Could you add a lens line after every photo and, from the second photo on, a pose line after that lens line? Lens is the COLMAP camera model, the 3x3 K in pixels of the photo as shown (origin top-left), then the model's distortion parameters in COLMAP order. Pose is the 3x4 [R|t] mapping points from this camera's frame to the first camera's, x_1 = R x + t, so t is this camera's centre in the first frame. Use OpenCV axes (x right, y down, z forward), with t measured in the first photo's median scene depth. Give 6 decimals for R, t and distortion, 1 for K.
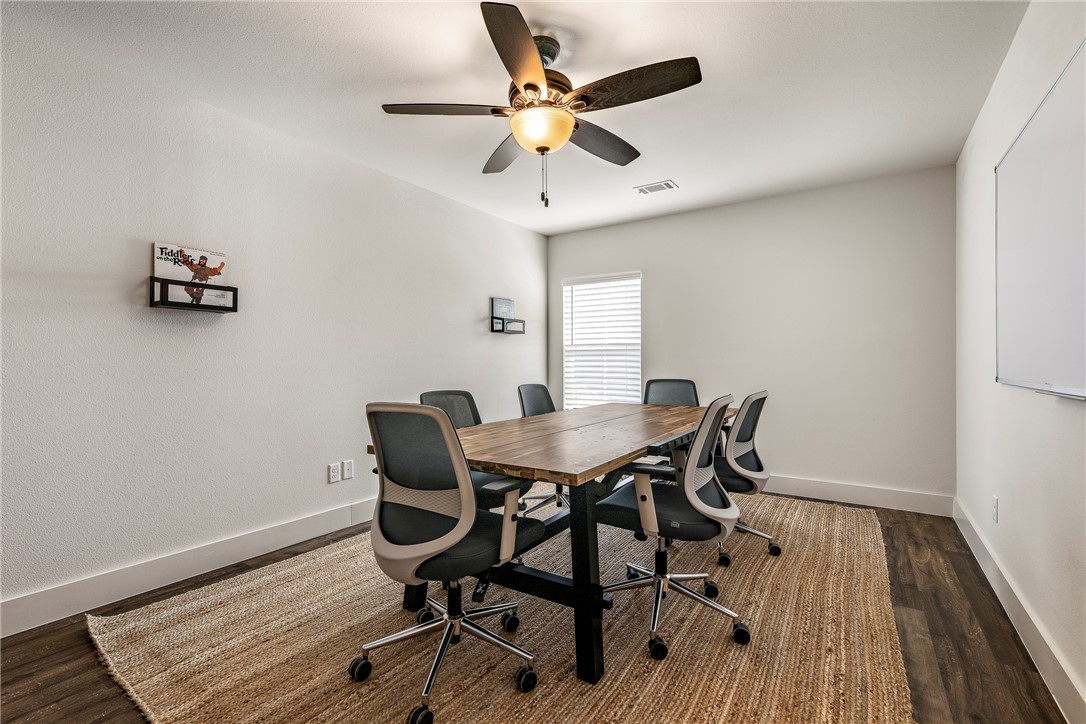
lens RADIAL K [[479.9, 0, 543.9], [0, 479.9, 357.5], [0, 0, 1]] dist [0.000462, -0.000147]
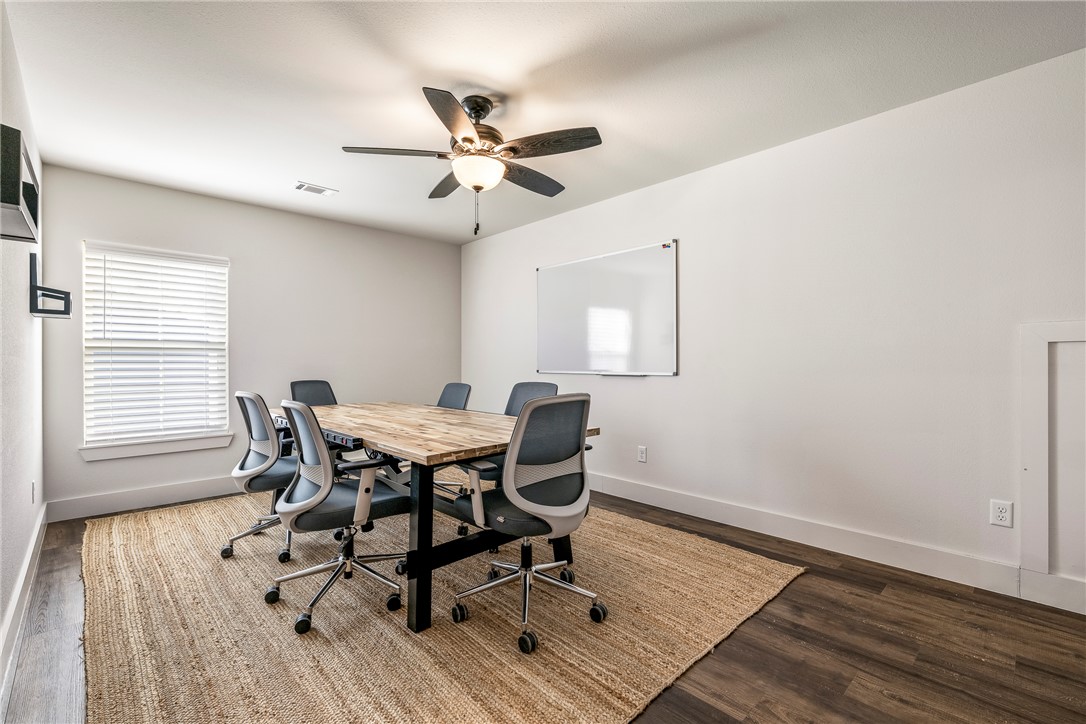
lens RADIAL K [[479.9, 0, 543.9], [0, 479.9, 357.5], [0, 0, 1]] dist [0.000462, -0.000147]
pose [[0.223723, 0.004656, 0.974642, -0.878747], [-0.001230, 0.999989, -0.004495, 0.005173], [-0.974652, -0.000194, 0.223726, 0.464687]]
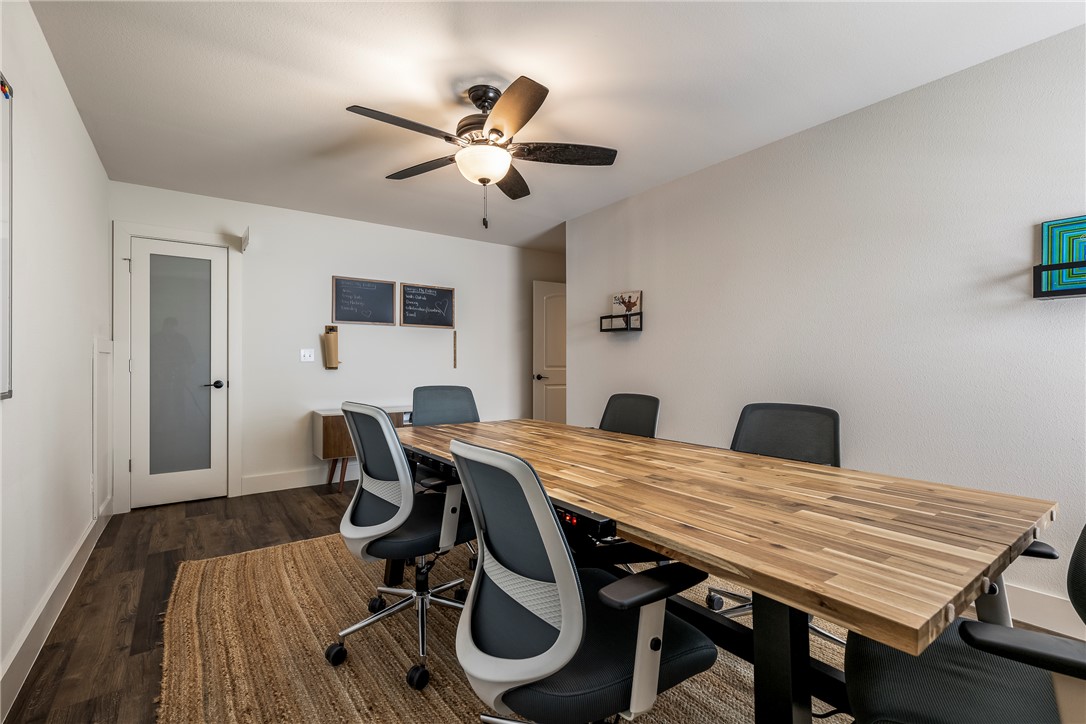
lens RADIAL K [[479.9, 0, 543.9], [0, 479.9, 357.5], [0, 0, 1]] dist [0.000462, -0.000147]
pose [[-0.351461, -0.007871, -0.936169, 0.824452], [0.006341, 0.999922, -0.010787, 0.006957], [0.936181, -0.009727, -0.351384, 1.226051]]
